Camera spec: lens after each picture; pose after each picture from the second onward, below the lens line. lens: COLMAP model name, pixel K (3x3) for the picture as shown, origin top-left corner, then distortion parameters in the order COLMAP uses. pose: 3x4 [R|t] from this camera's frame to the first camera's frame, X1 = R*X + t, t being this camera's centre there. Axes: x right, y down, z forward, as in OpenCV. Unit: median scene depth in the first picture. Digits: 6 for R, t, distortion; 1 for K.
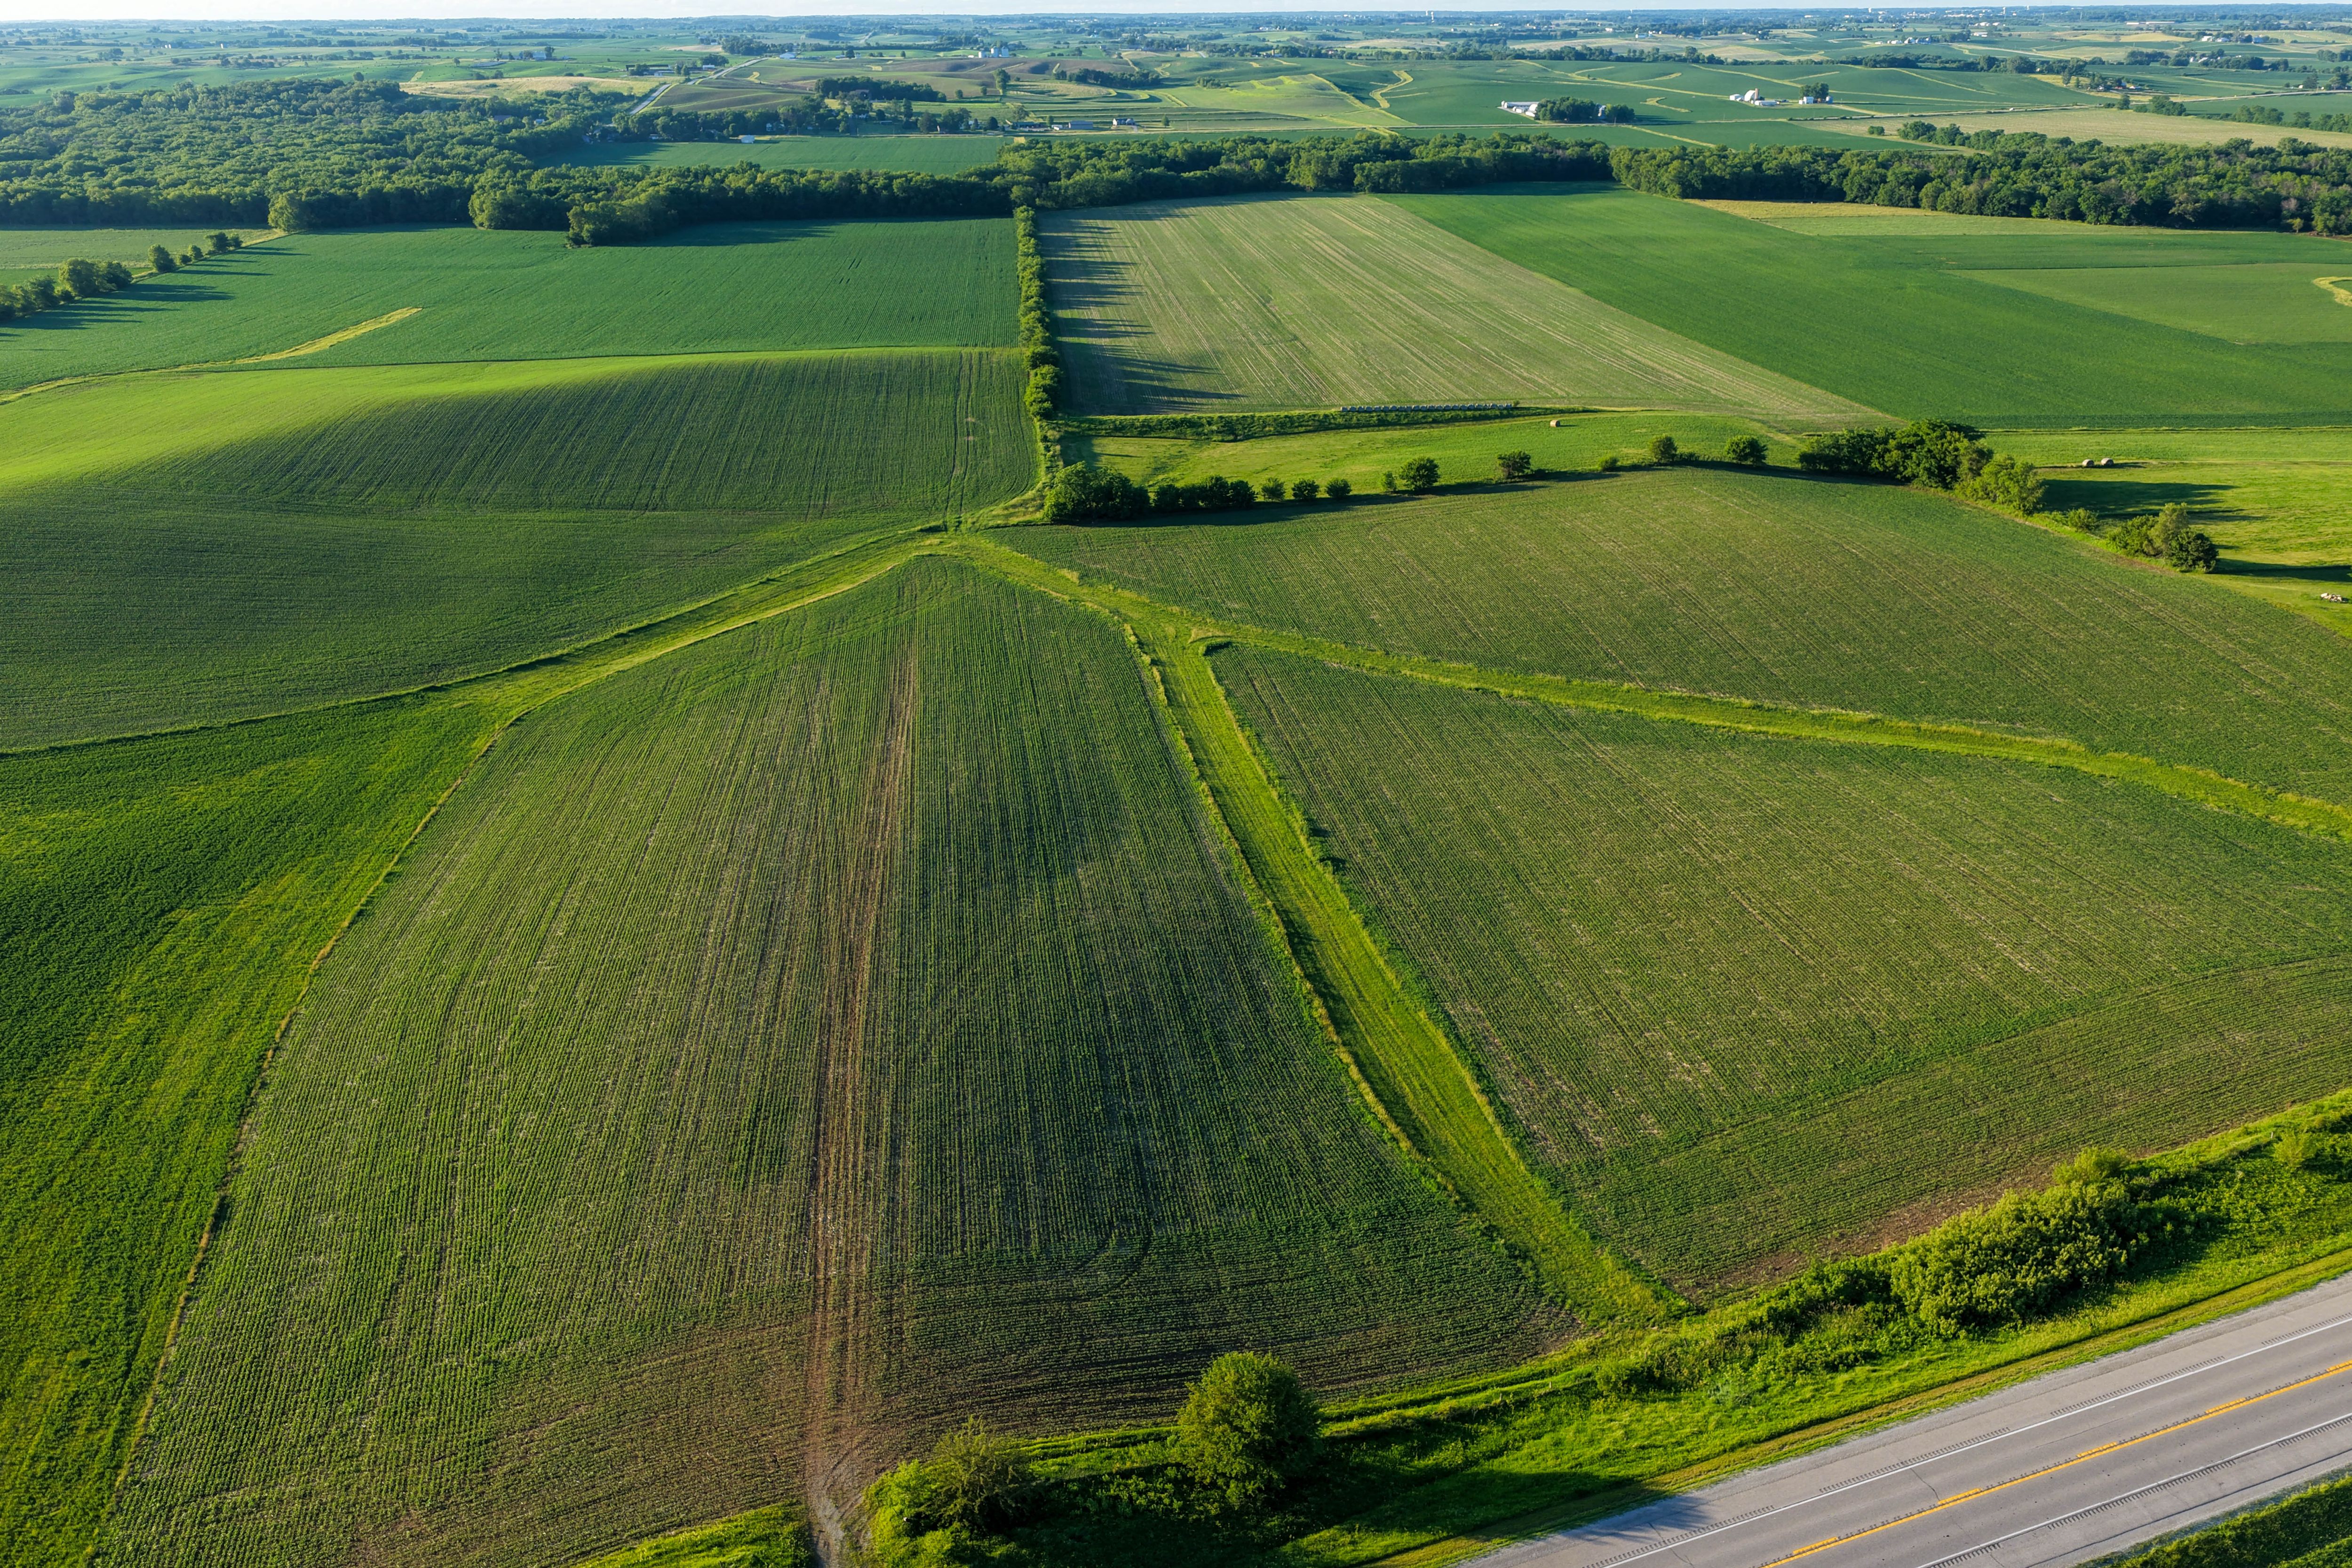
lens RADIAL K [[1961.1, 0, 1184.0], [0, 1961.1, 780.0], [0, 0, 1]] dist [-0.019380, 0.046092]
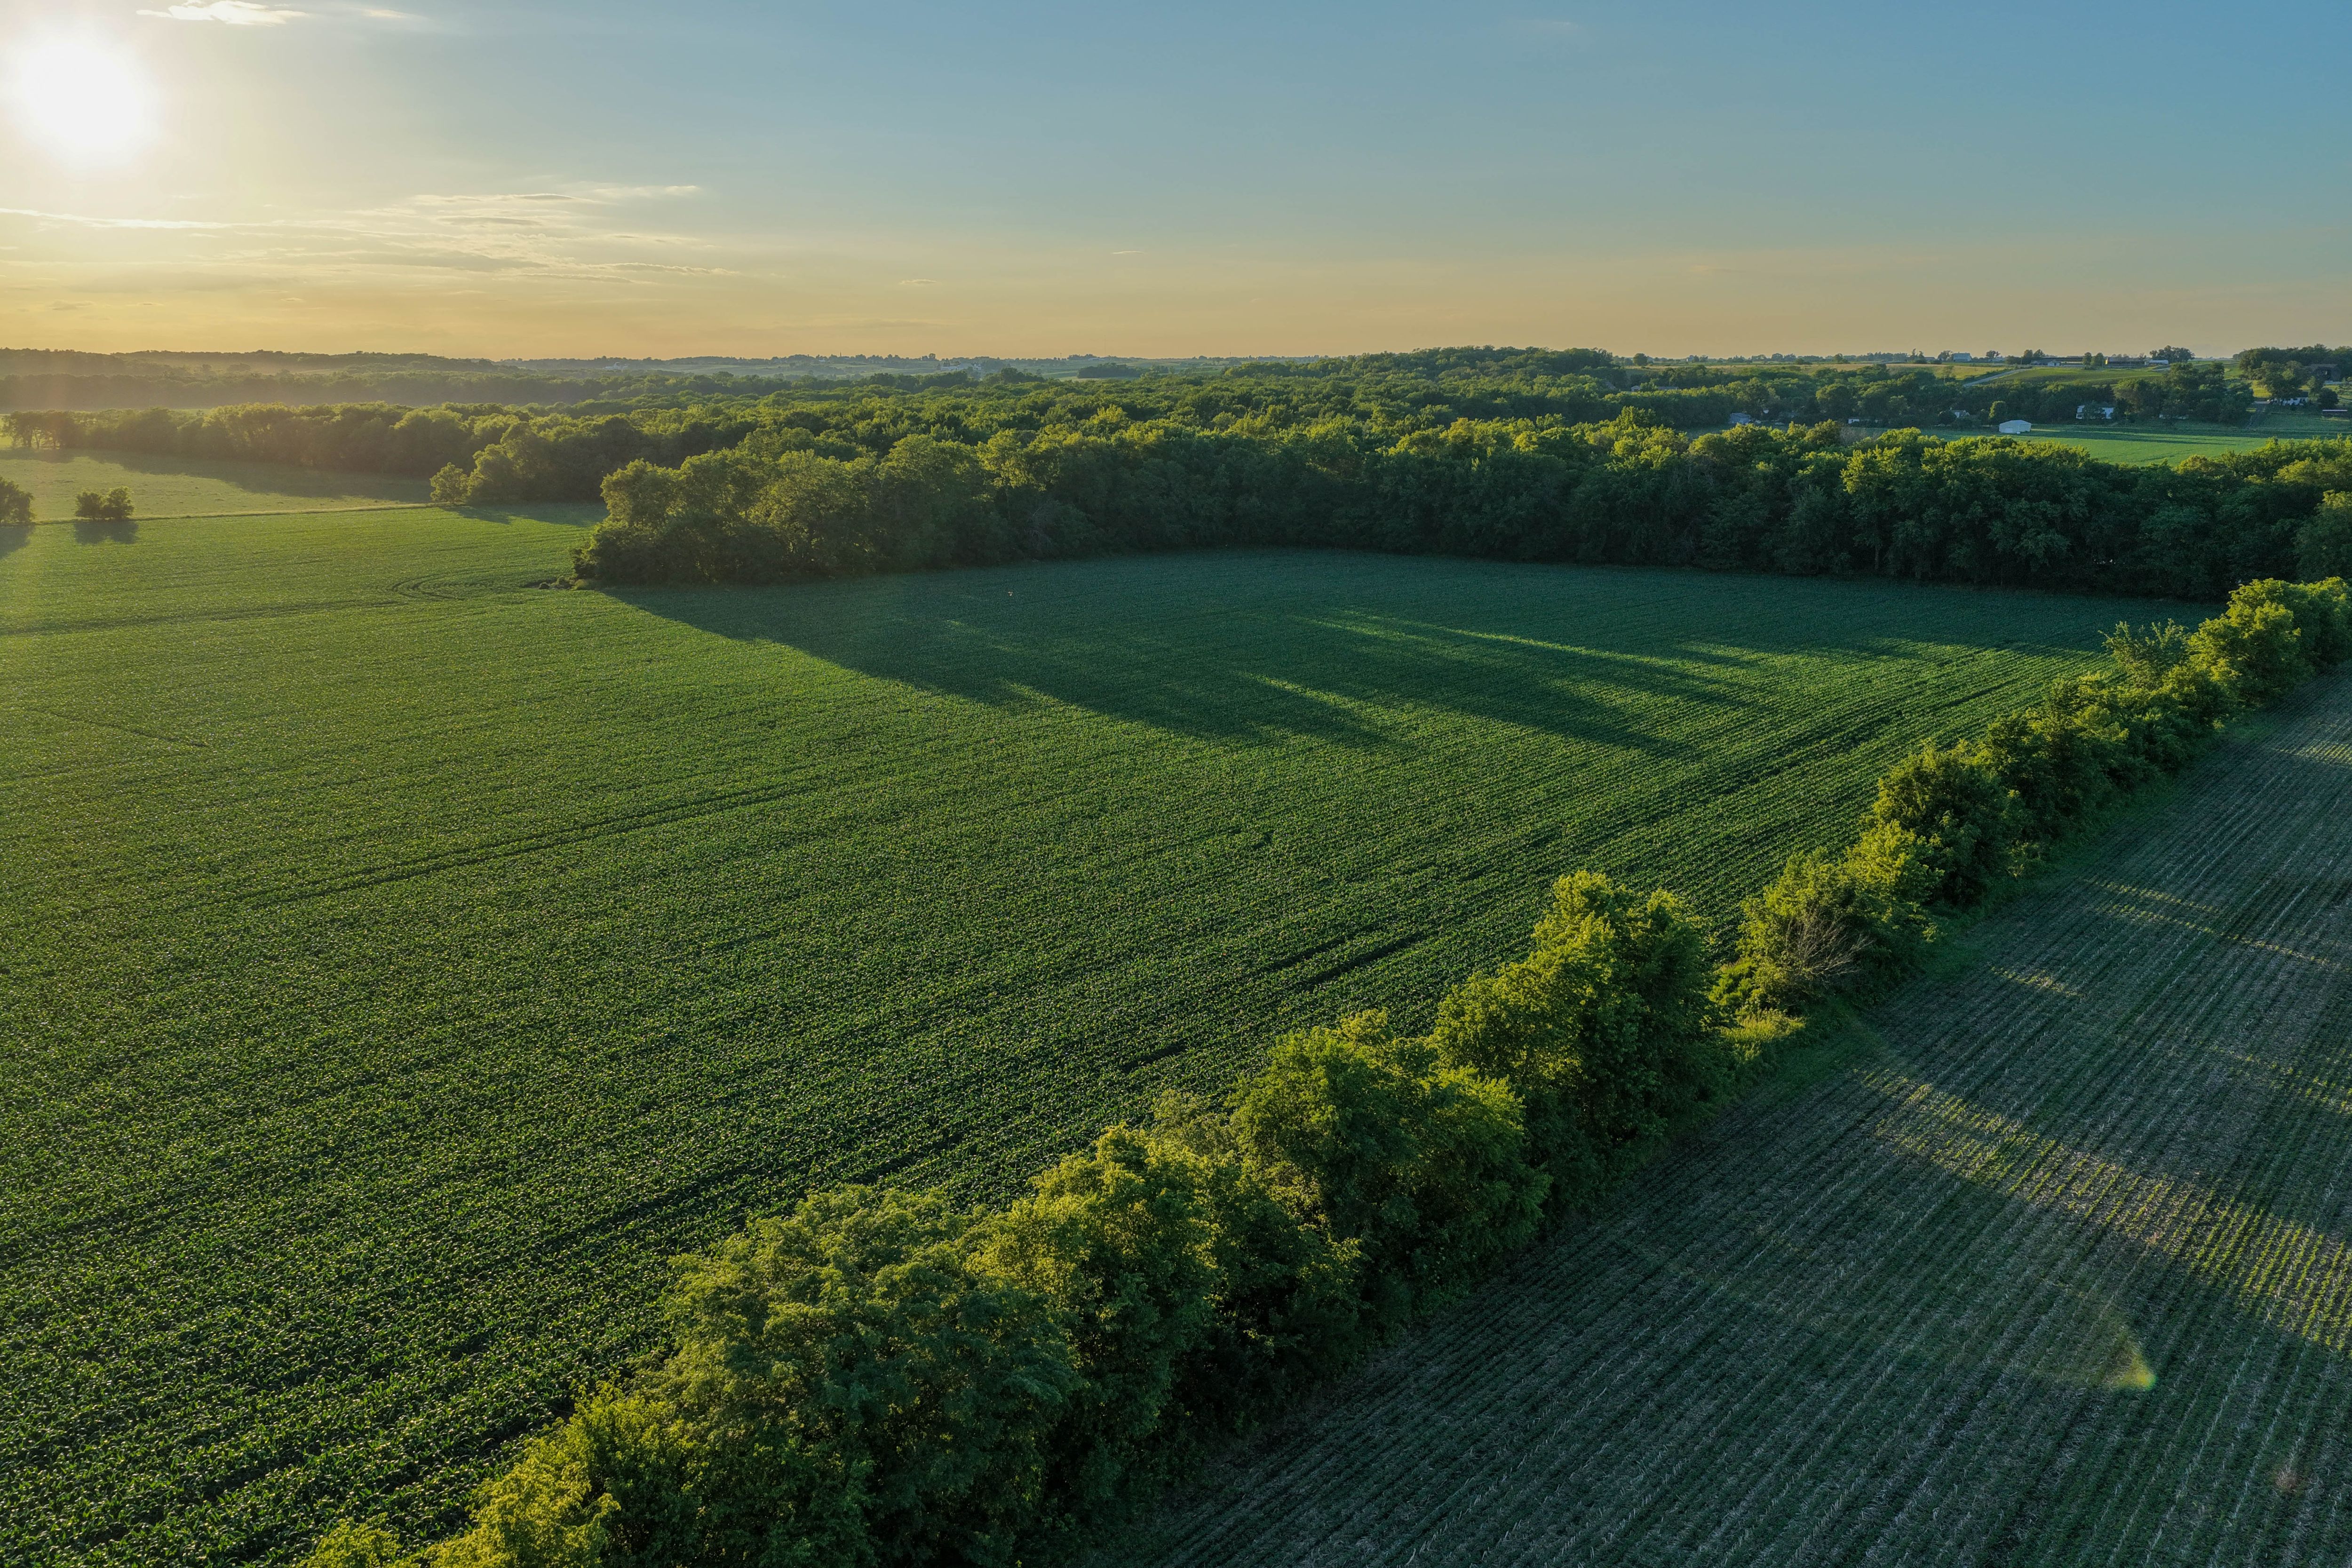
lens RADIAL K [[1956.3, 0, 1184.4], [0, 1956.3, 780.1], [0, 0, 1]] dist [-0.015378, 0.041279]
pose [[0.732614, 0.150930, -0.663700, -0.060918], [-0.255486, 0.964783, -0.062616, -0.516827], [0.630876, 0.215439, 0.745374, 1.745693]]
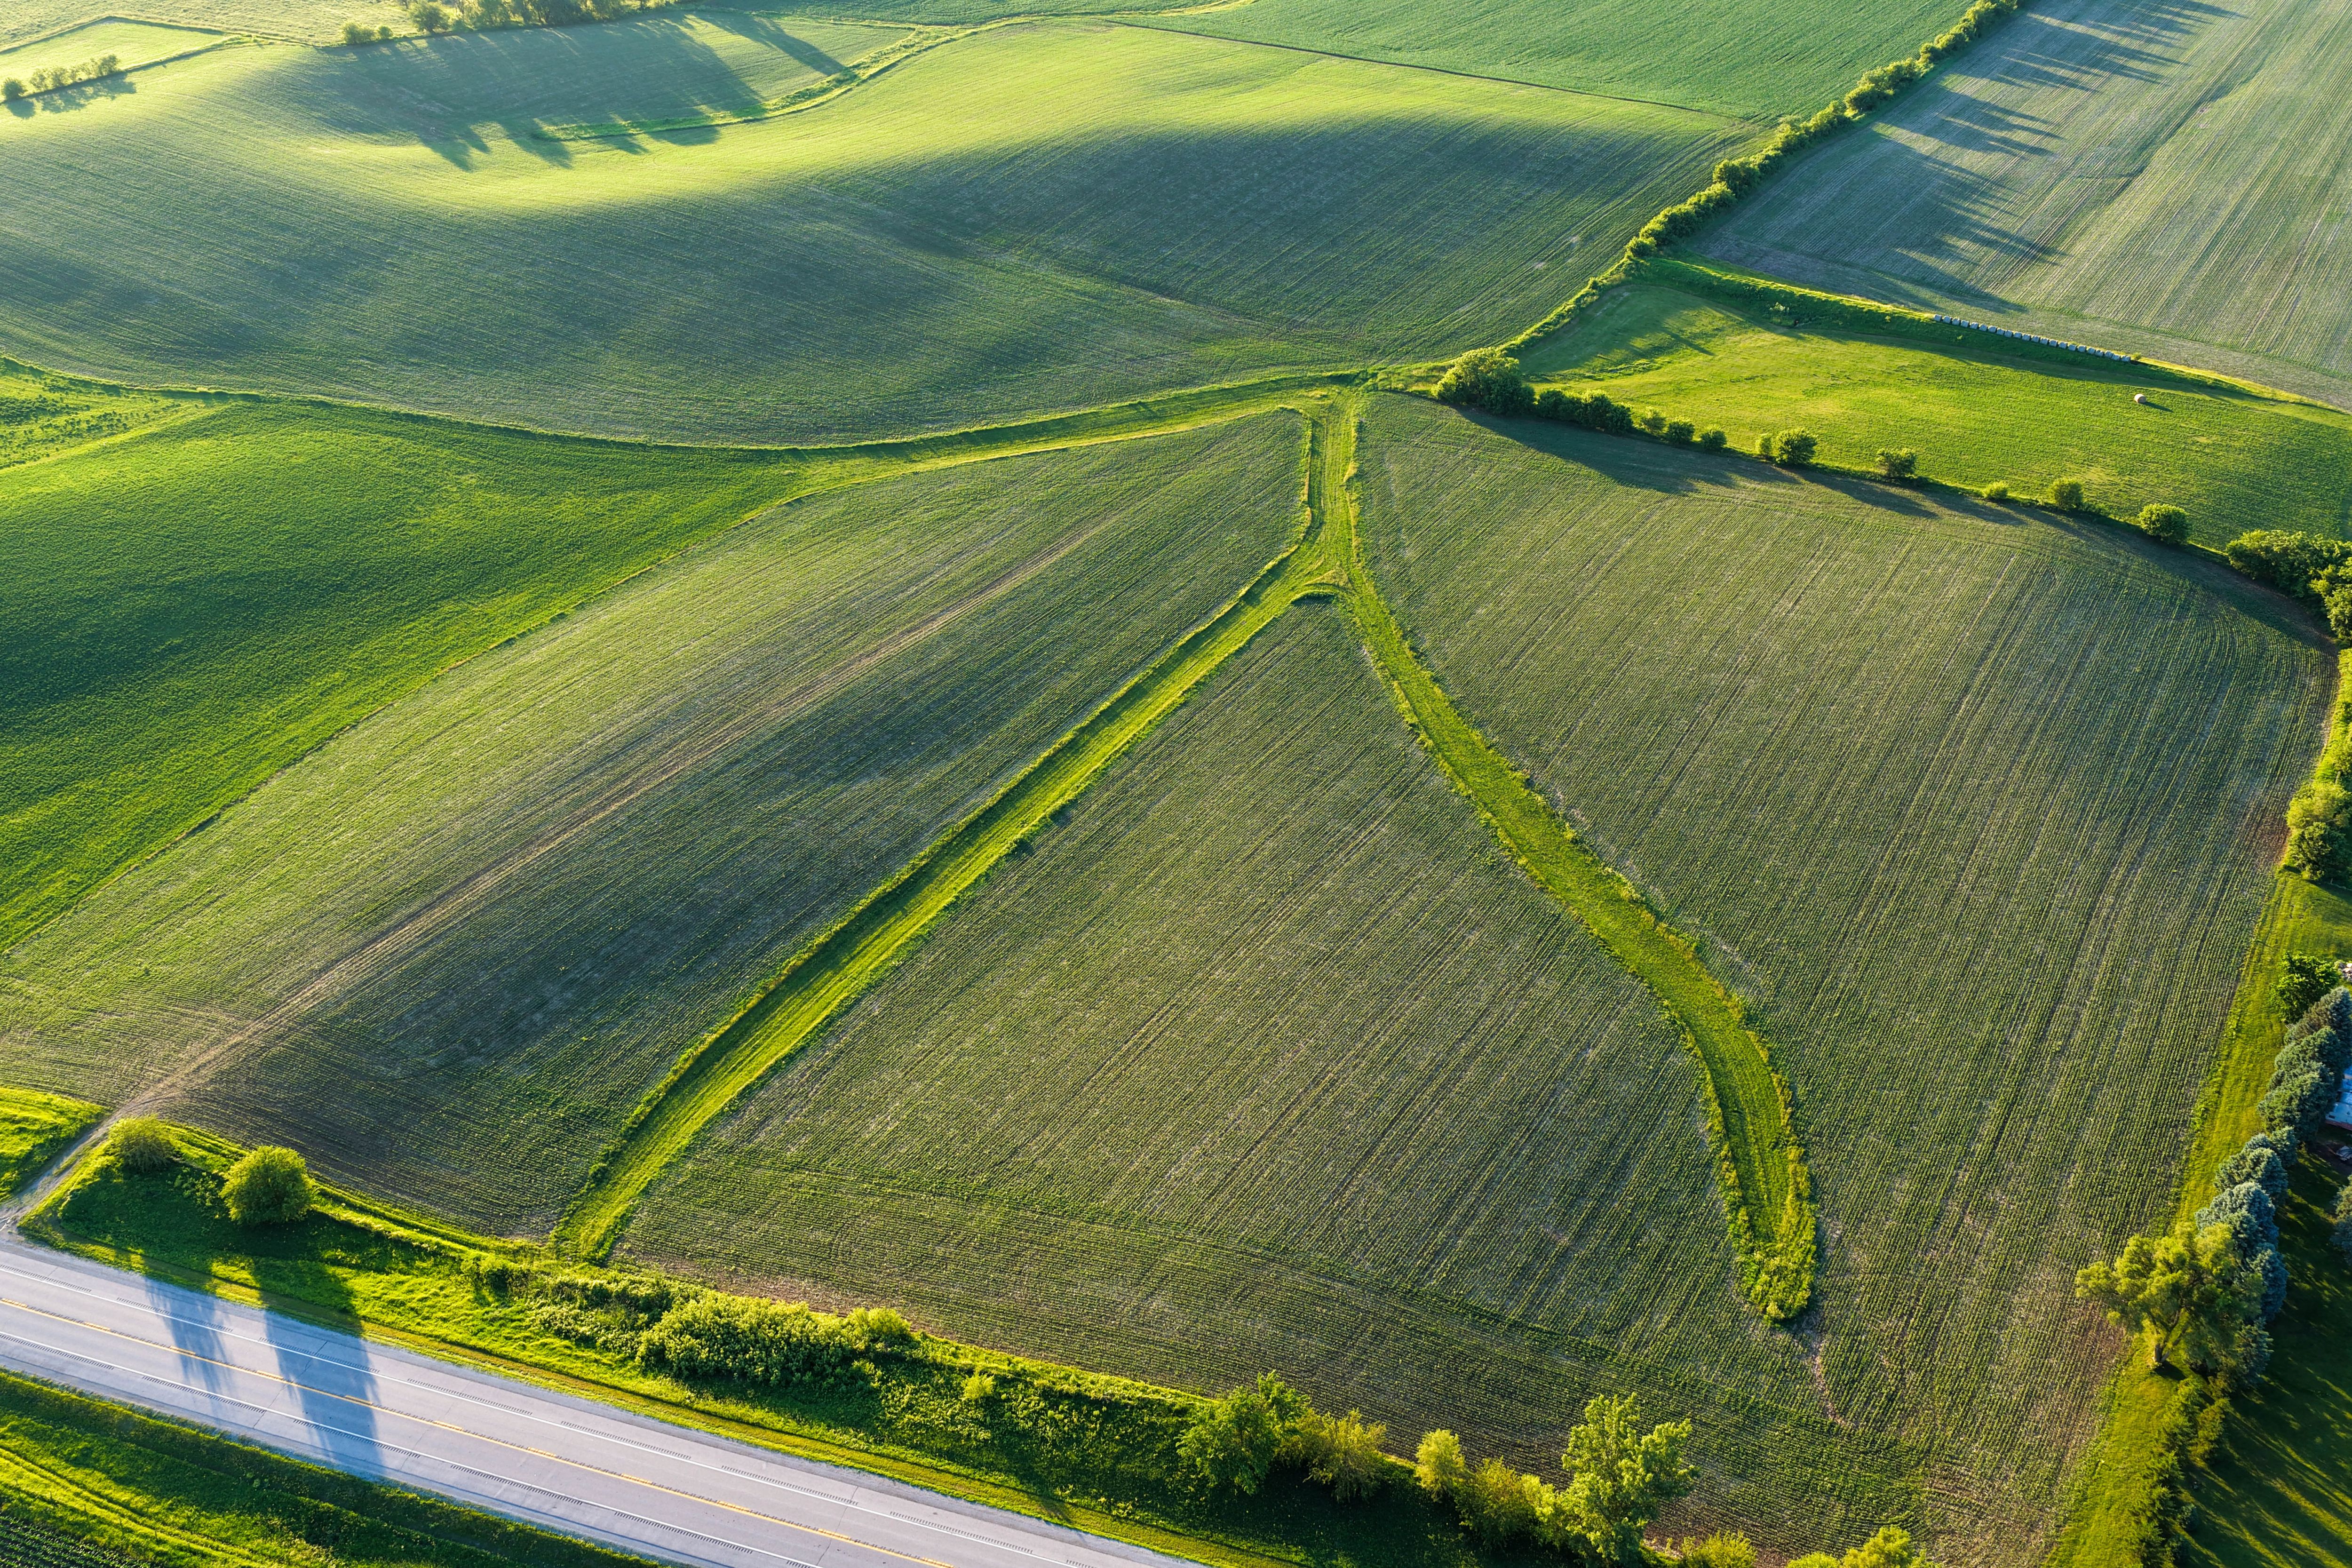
lens RADIAL K [[1956.3, 0, 1184.4], [0, 1956.3, 780.1], [0, 0, 1]] dist [-0.015378, 0.041279]
pose [[0.778276, 0.367470, -0.509167, 0.384069], [-0.236533, 0.922715, 0.304383, -0.199176], [0.581668, -0.116460, 0.805046, 0.023787]]
